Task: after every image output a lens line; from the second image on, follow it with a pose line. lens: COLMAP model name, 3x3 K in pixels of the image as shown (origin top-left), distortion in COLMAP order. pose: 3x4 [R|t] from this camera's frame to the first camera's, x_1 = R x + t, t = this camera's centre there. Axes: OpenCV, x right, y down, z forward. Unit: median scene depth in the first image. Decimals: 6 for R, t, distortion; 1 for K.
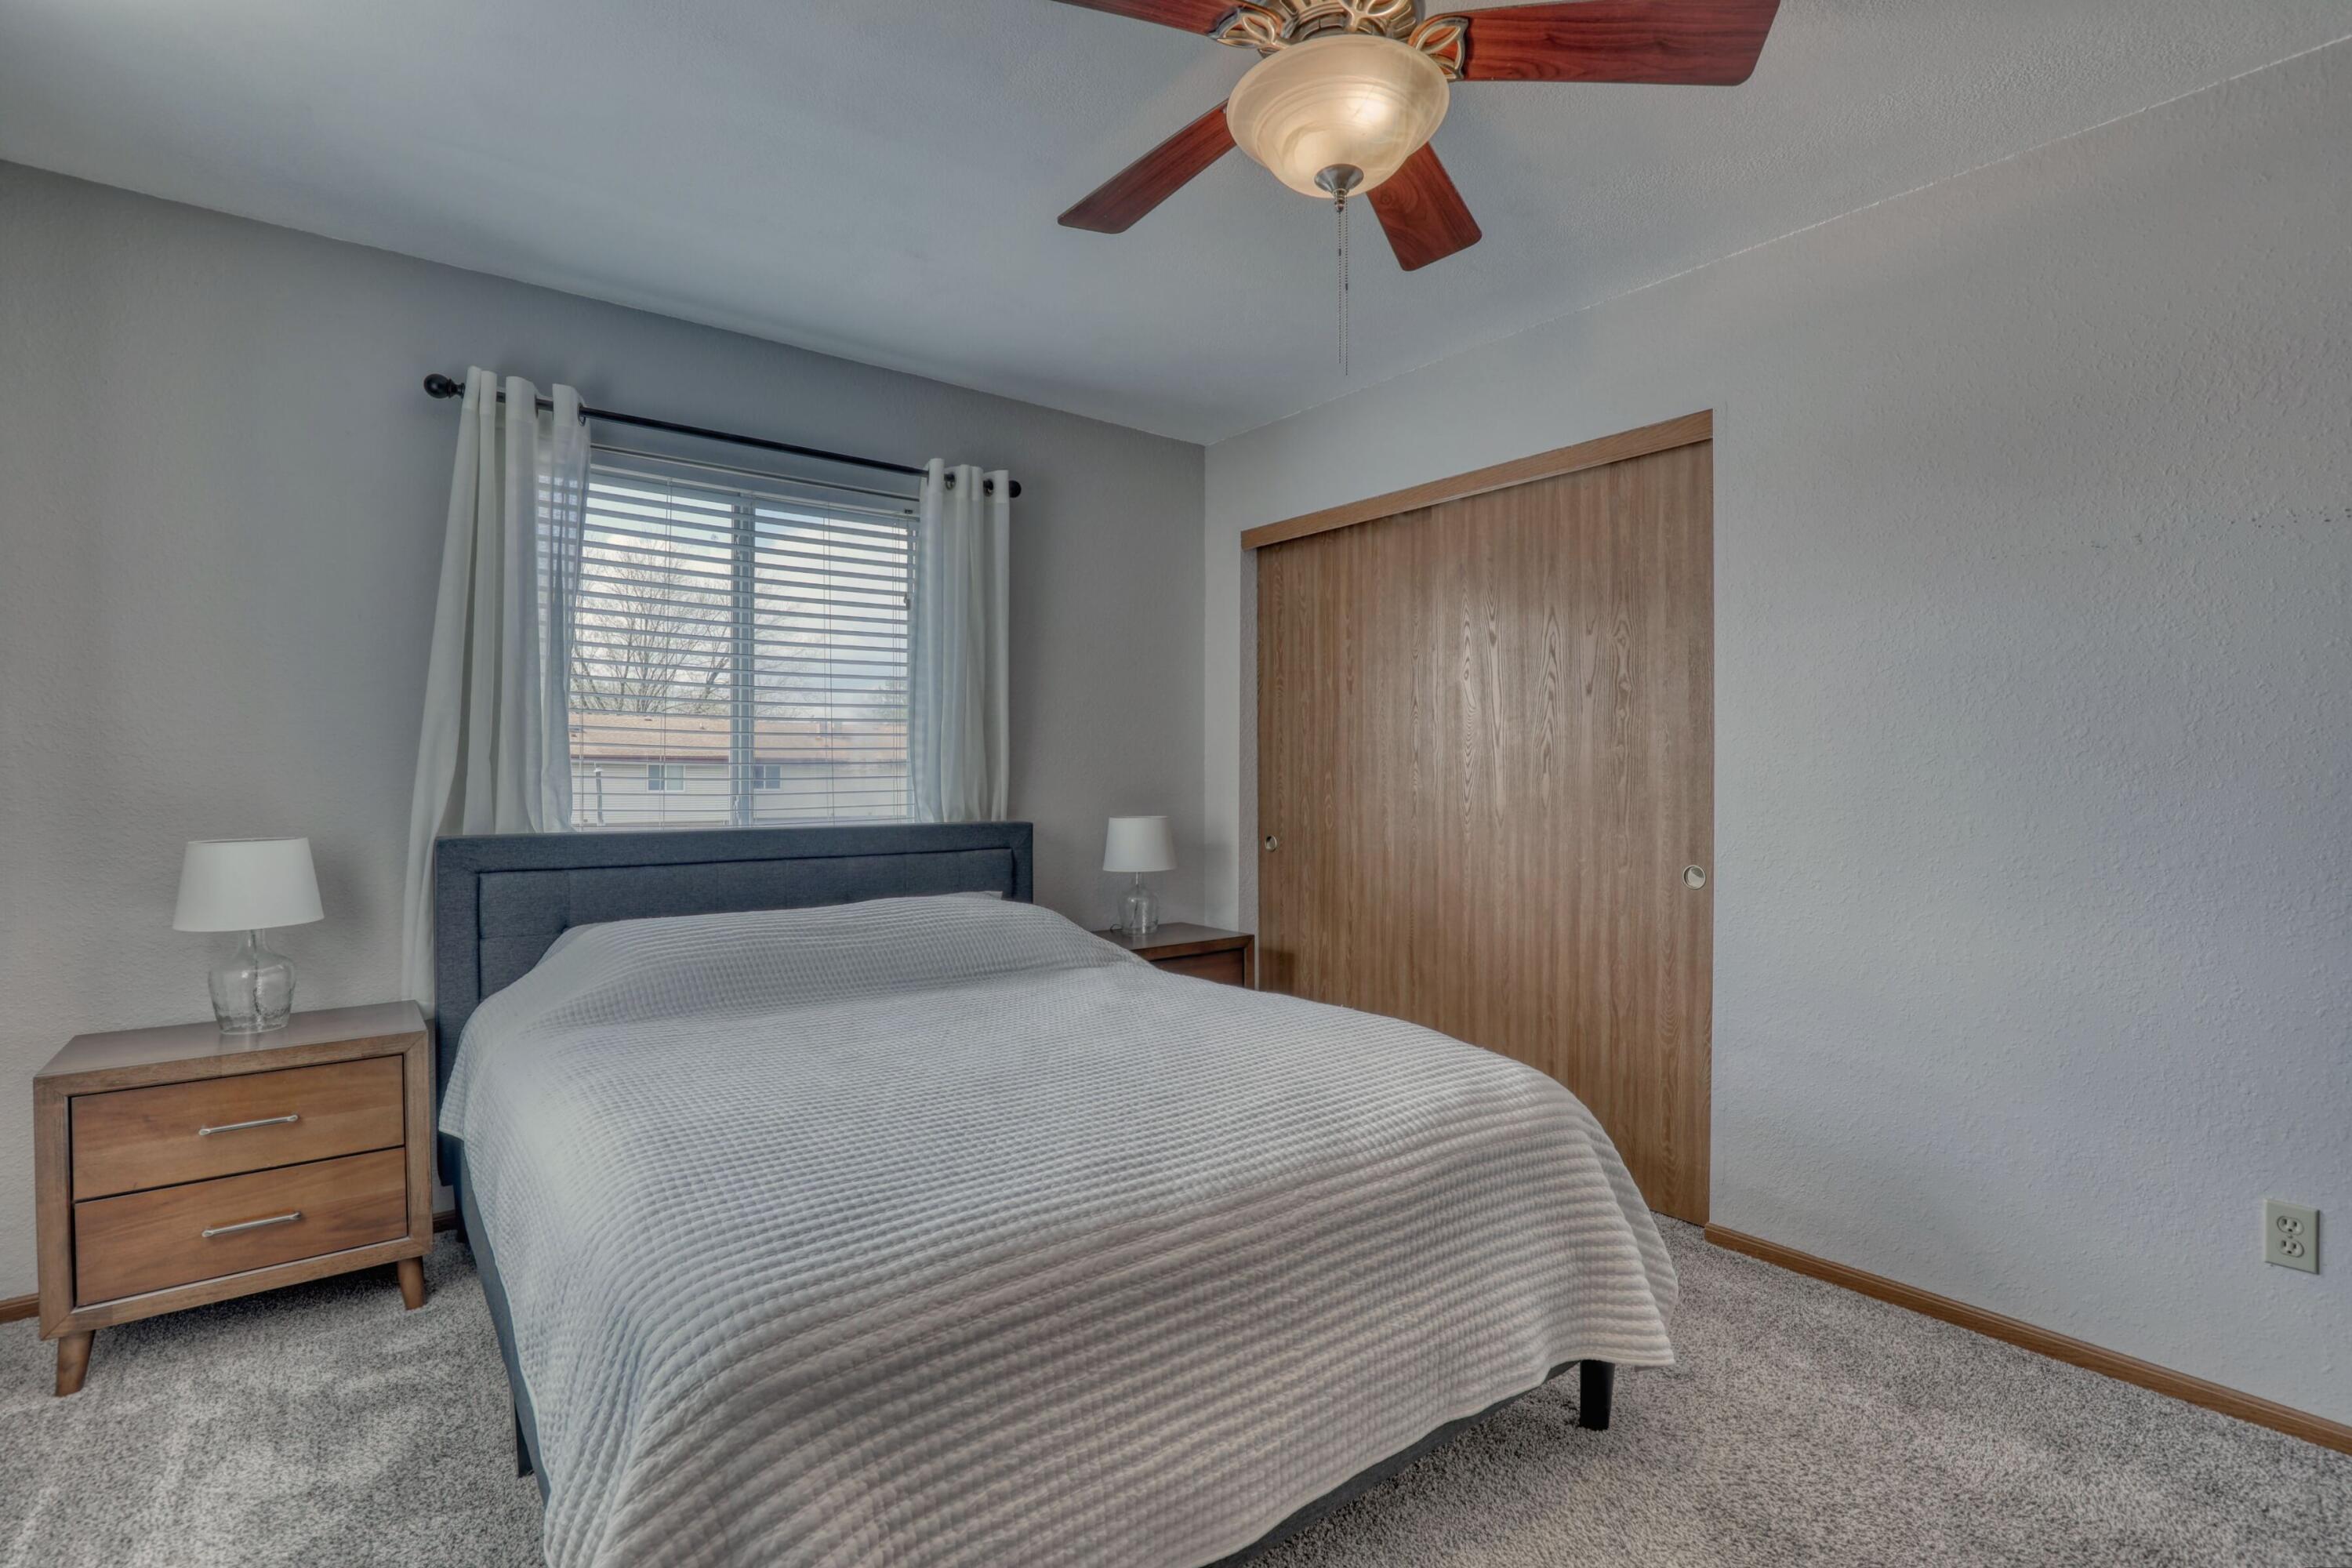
lens RADIAL K [[1076.3, 0, 1205.3], [0, 1076.3, 777.6], [0, 0, 1]] dist [-0.034176, 0.007292]
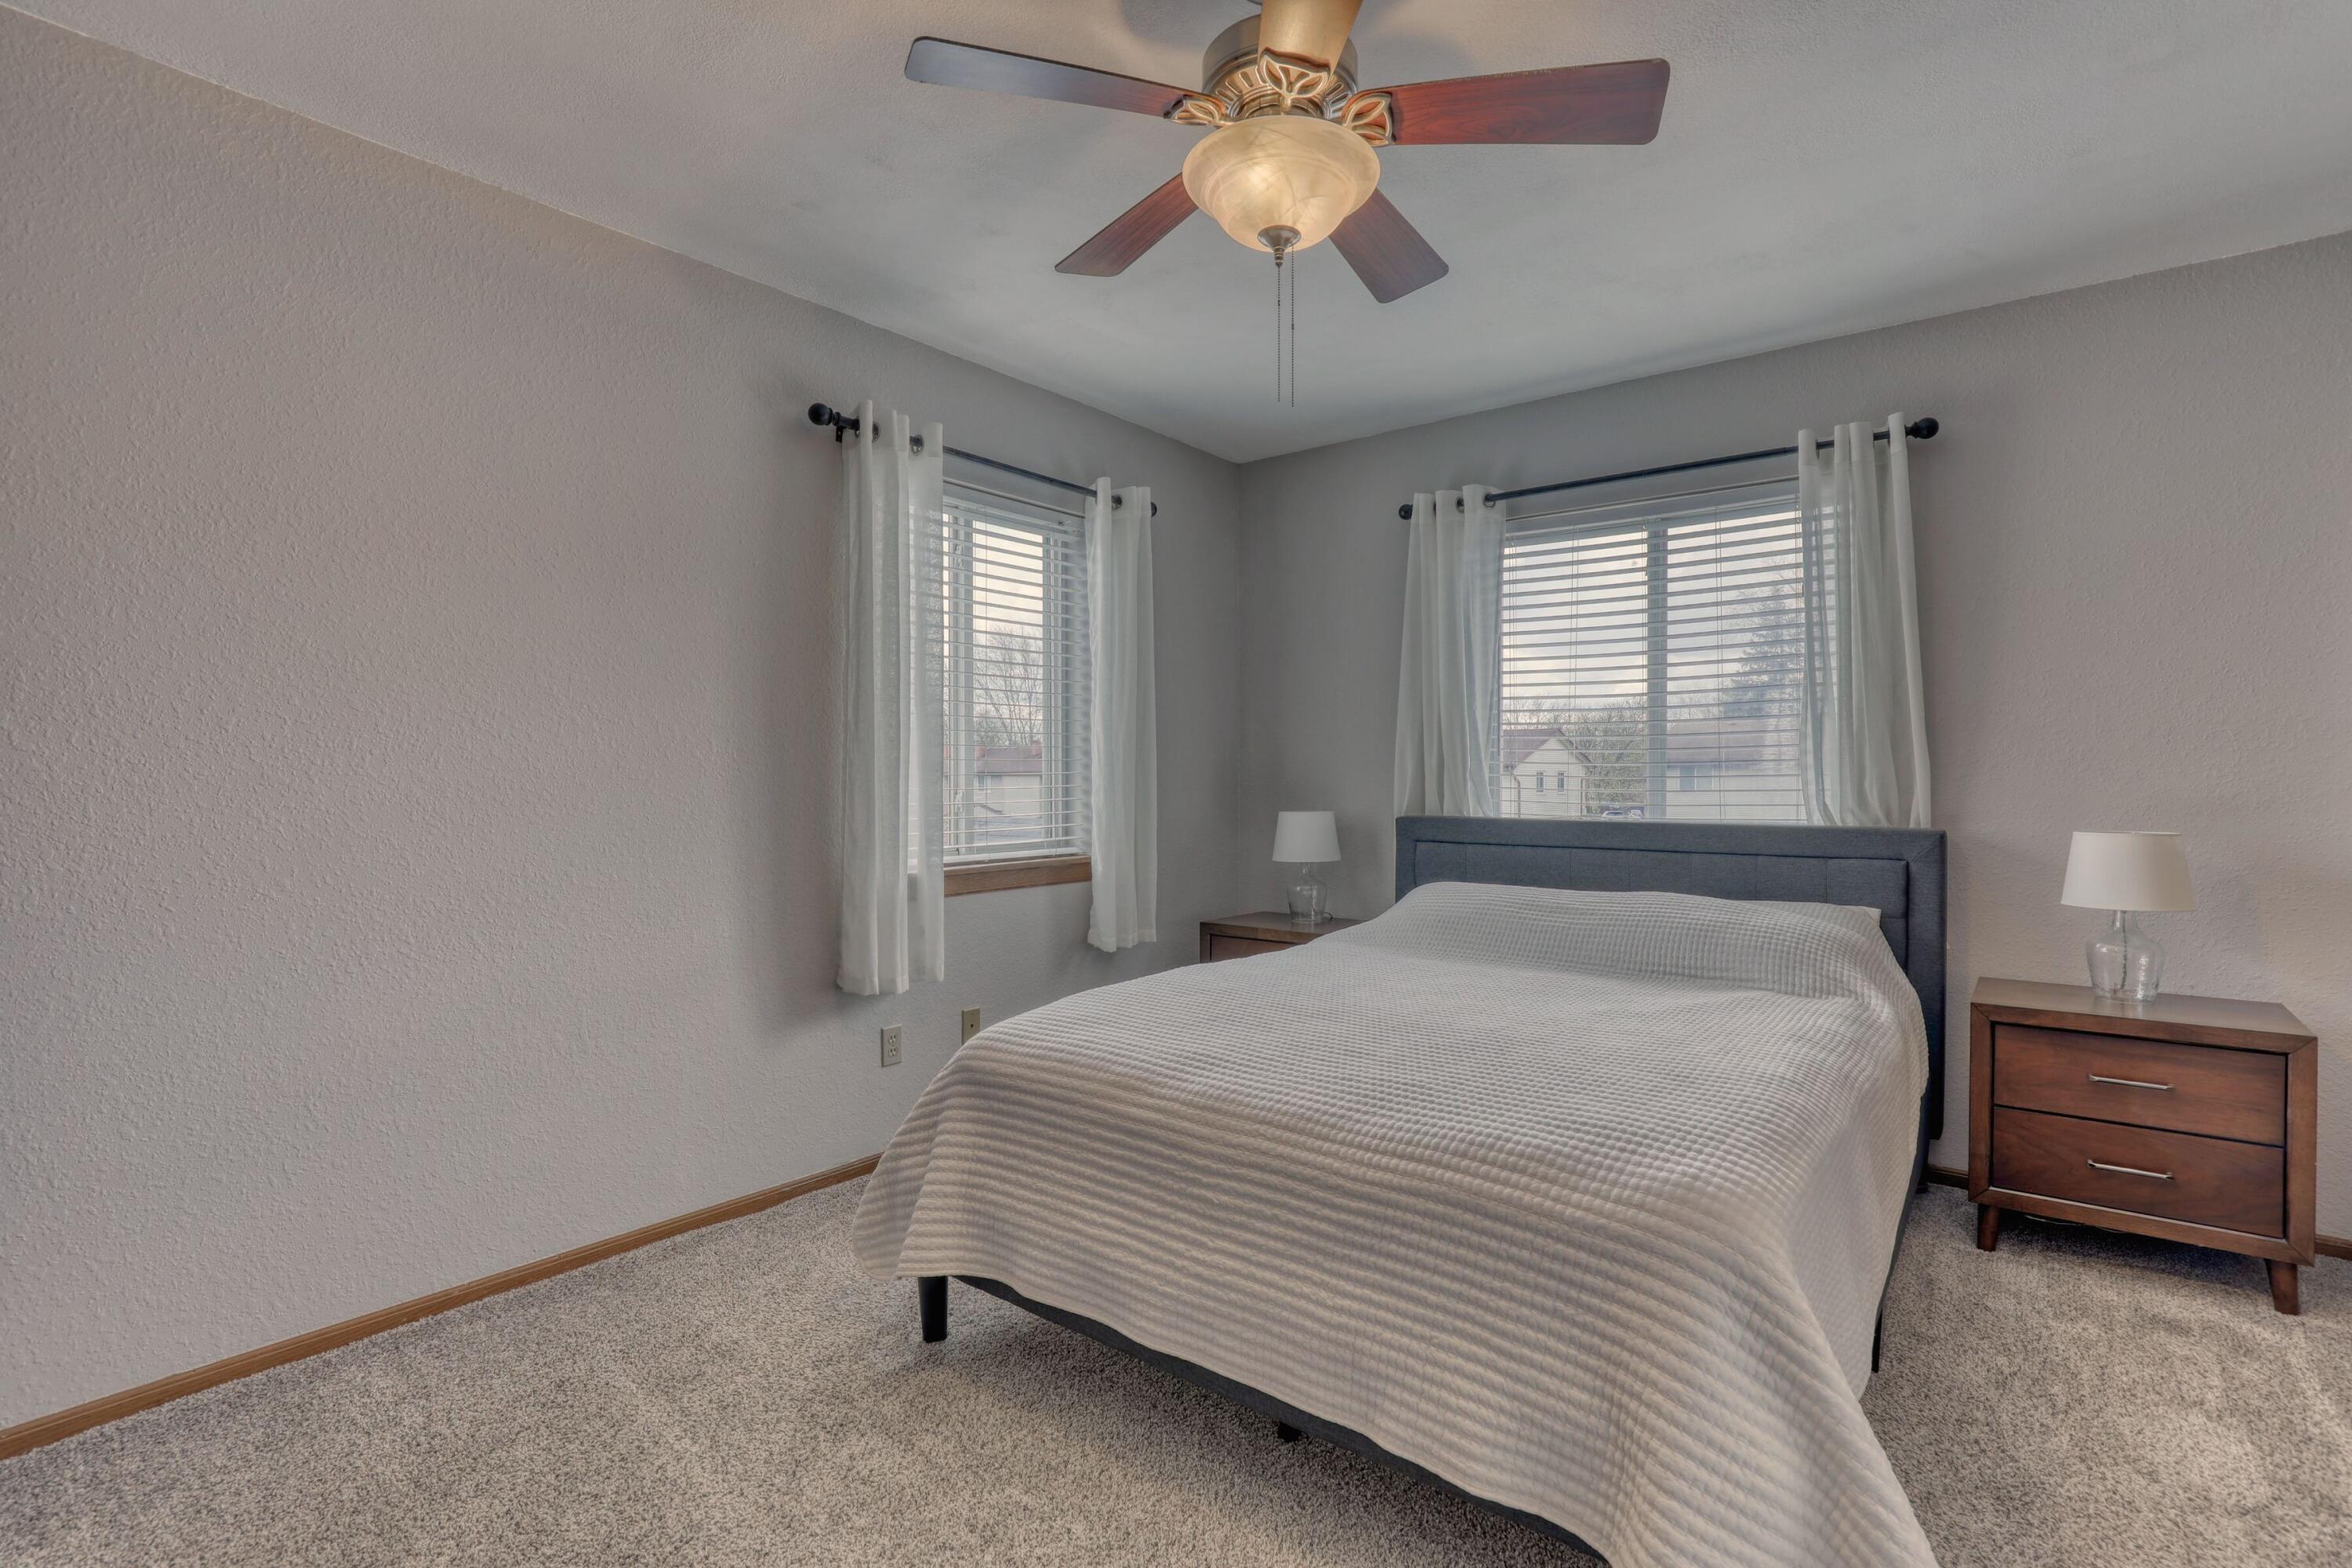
lens RADIAL K [[1076.3, 0, 1205.3], [0, 1076.3, 777.6], [0, 0, 1]] dist [-0.034176, 0.007292]
pose [[0.234846, 0.000017, -0.972033, 0.922068], [-0.001696, 0.999998, -0.000393, 0.005289], [0.972031, 0.001741, 0.234846, 0.509992]]
